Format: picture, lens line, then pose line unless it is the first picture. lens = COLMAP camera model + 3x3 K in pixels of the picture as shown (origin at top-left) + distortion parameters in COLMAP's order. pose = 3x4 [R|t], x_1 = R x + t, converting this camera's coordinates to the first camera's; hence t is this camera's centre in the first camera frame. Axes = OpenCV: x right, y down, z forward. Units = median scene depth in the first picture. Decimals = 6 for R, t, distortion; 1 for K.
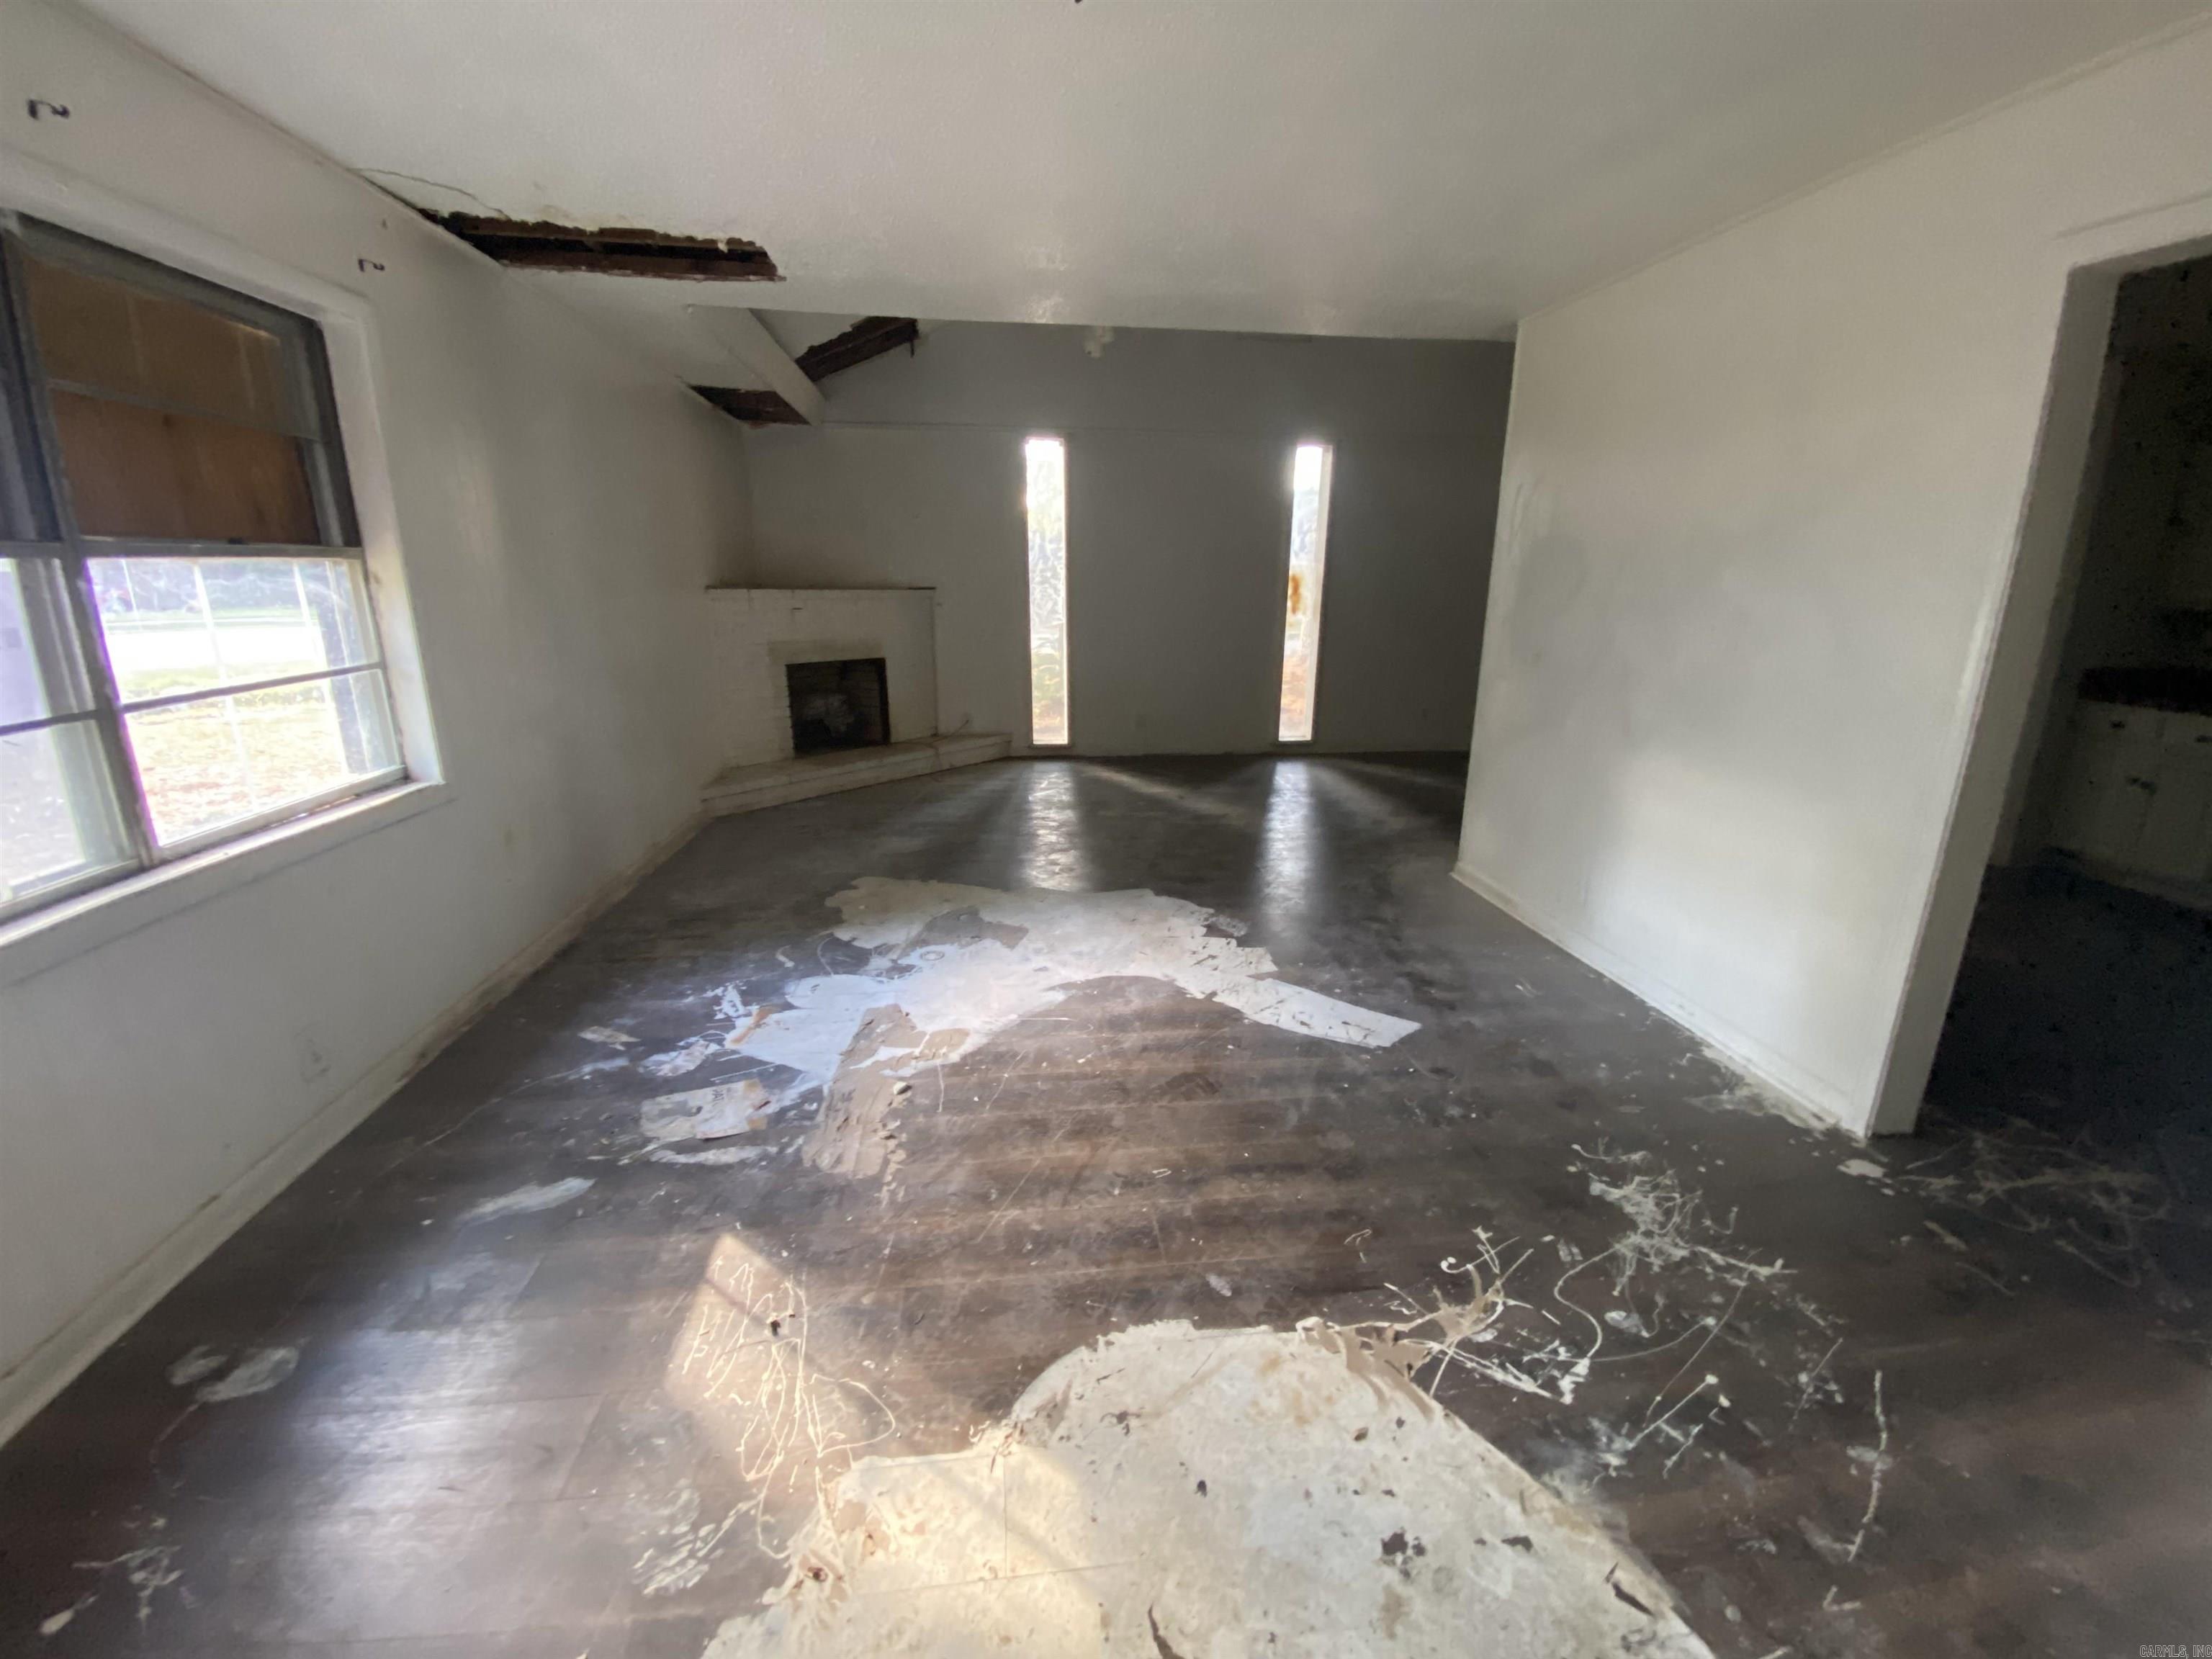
lens RADIAL K [[904.7, 0, 1110.4], [0, 904.7, 820.6], [0, 0, 1]] dist [0.030980, -0.023909]
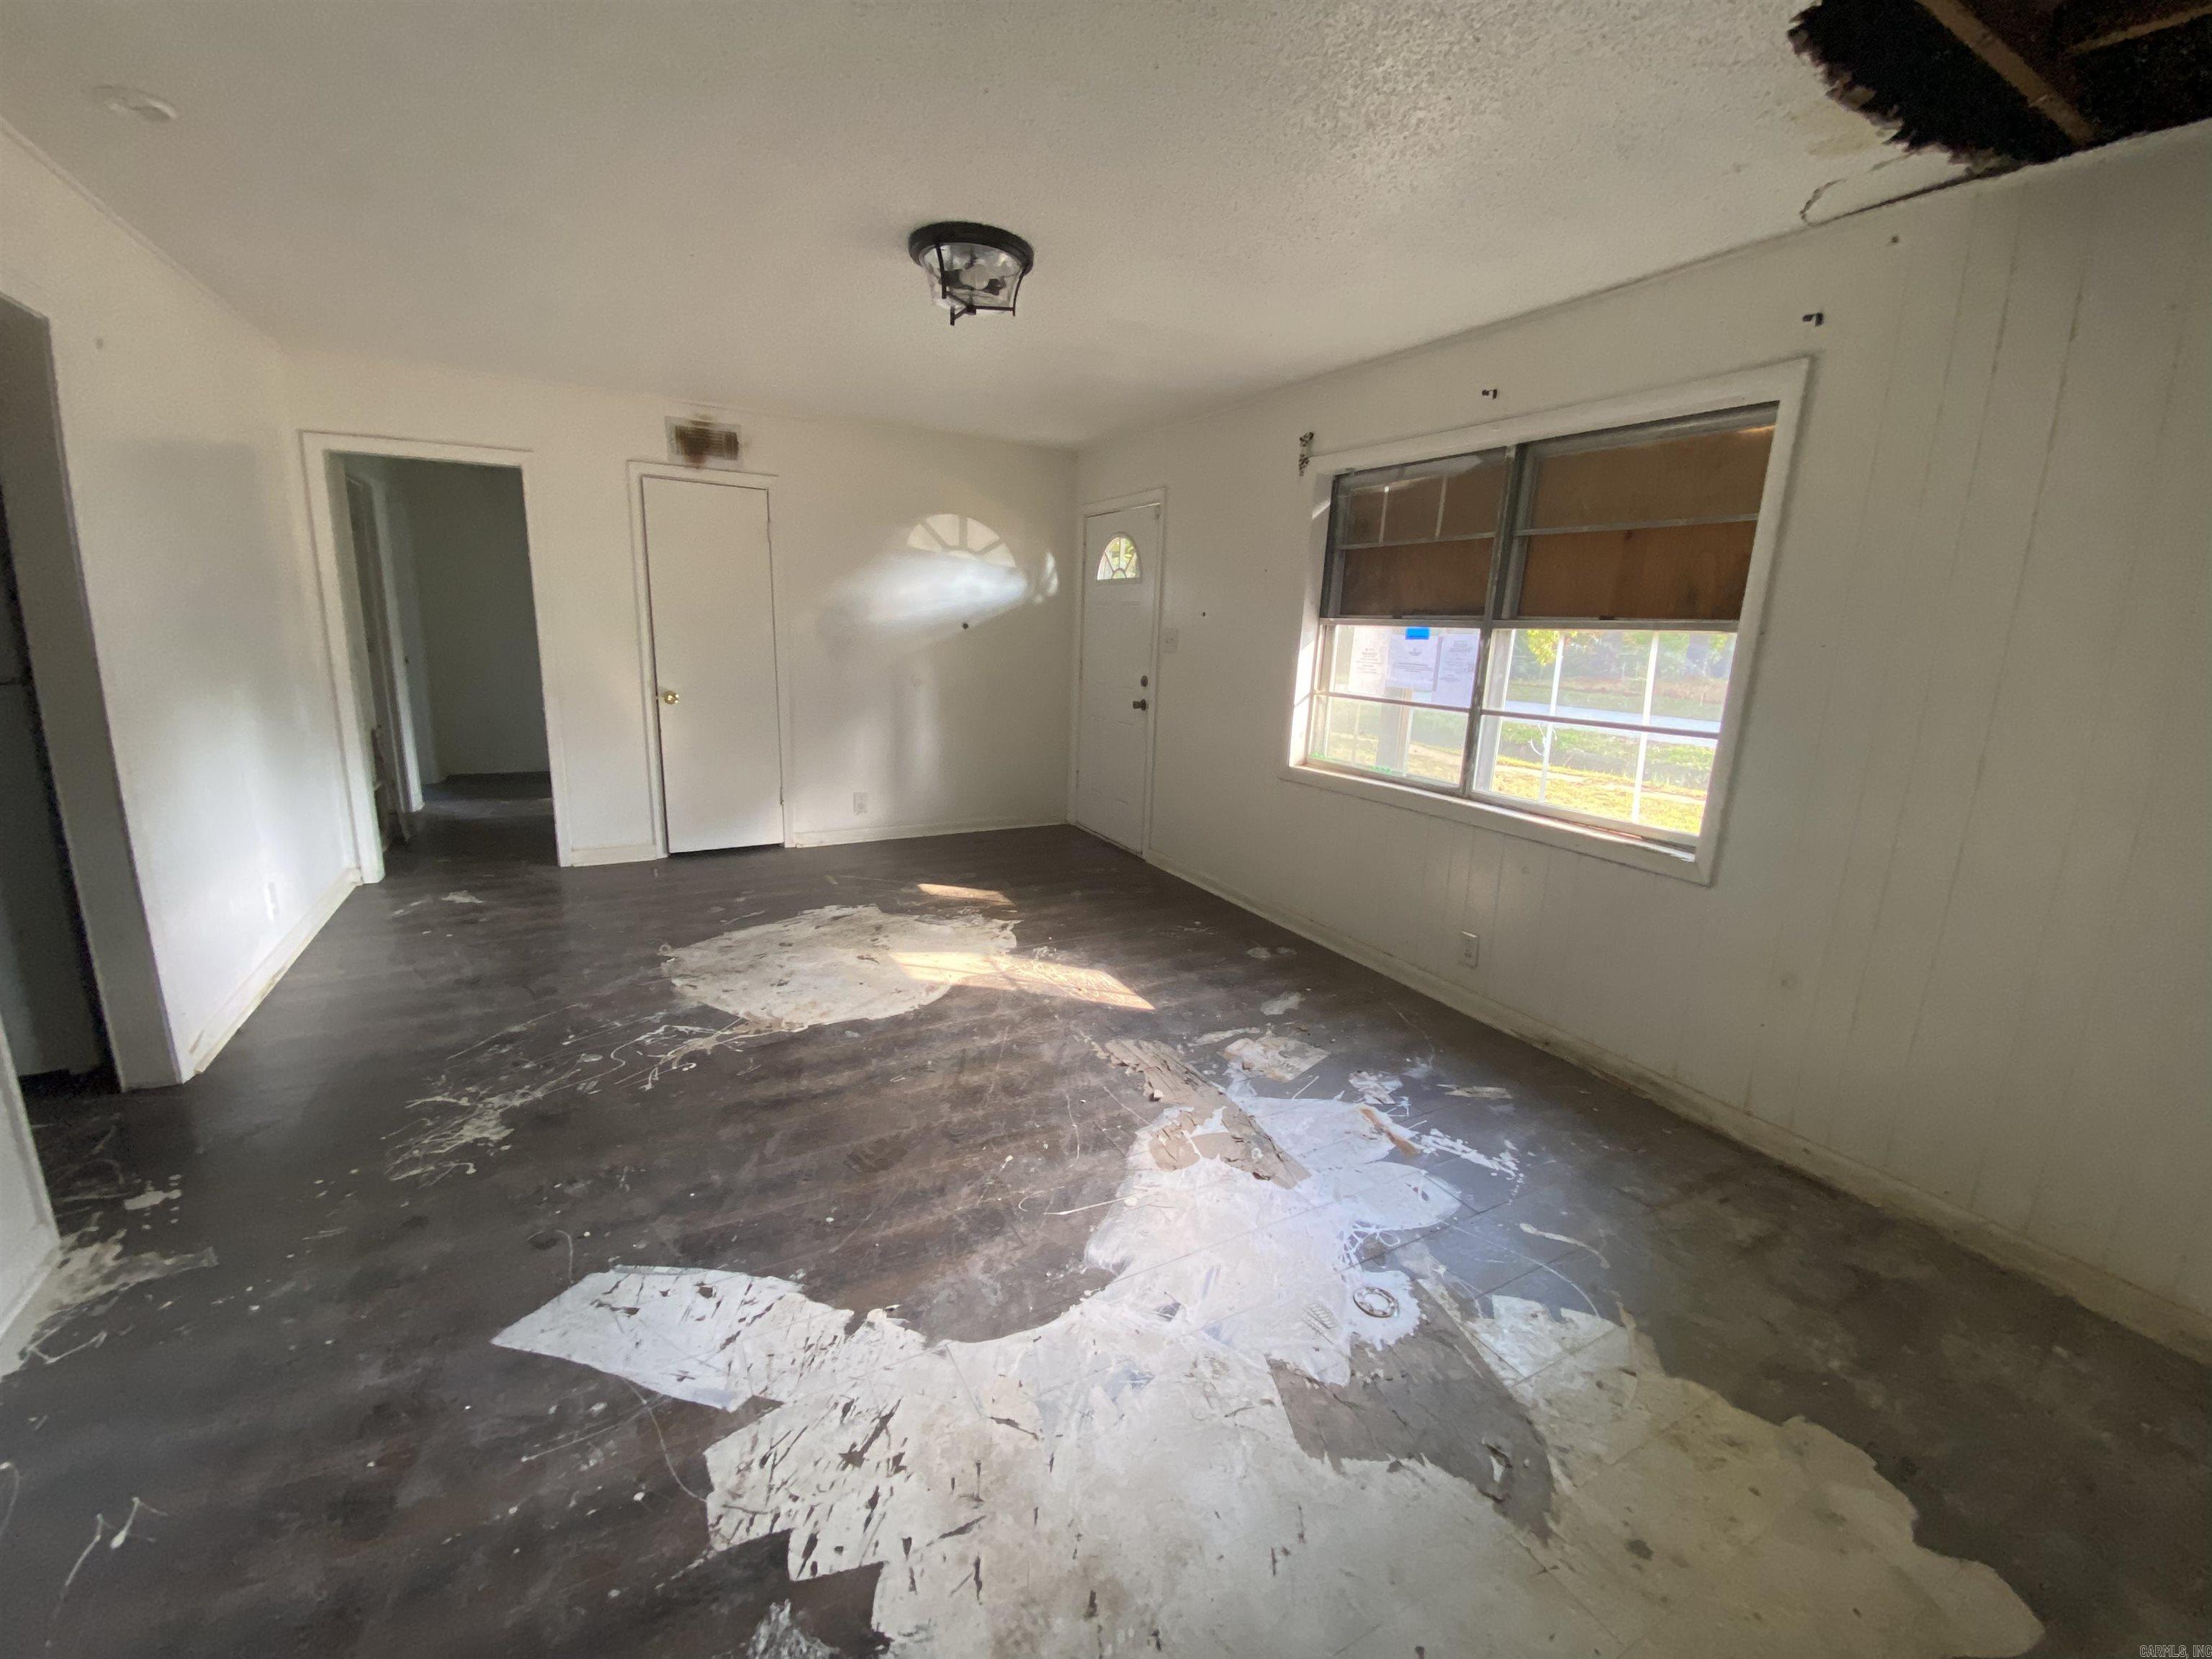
lens RADIAL K [[904.7, 0, 1110.4], [0, 904.7, 820.6], [0, 0, 1]] dist [0.030980, -0.023909]
pose [[-0.929963, 0.037884, -0.365697, 0.192831], [-0.135230, 0.889701, 0.436056, -0.439824], [0.341881, 0.454968, -0.822266, 1.660829]]
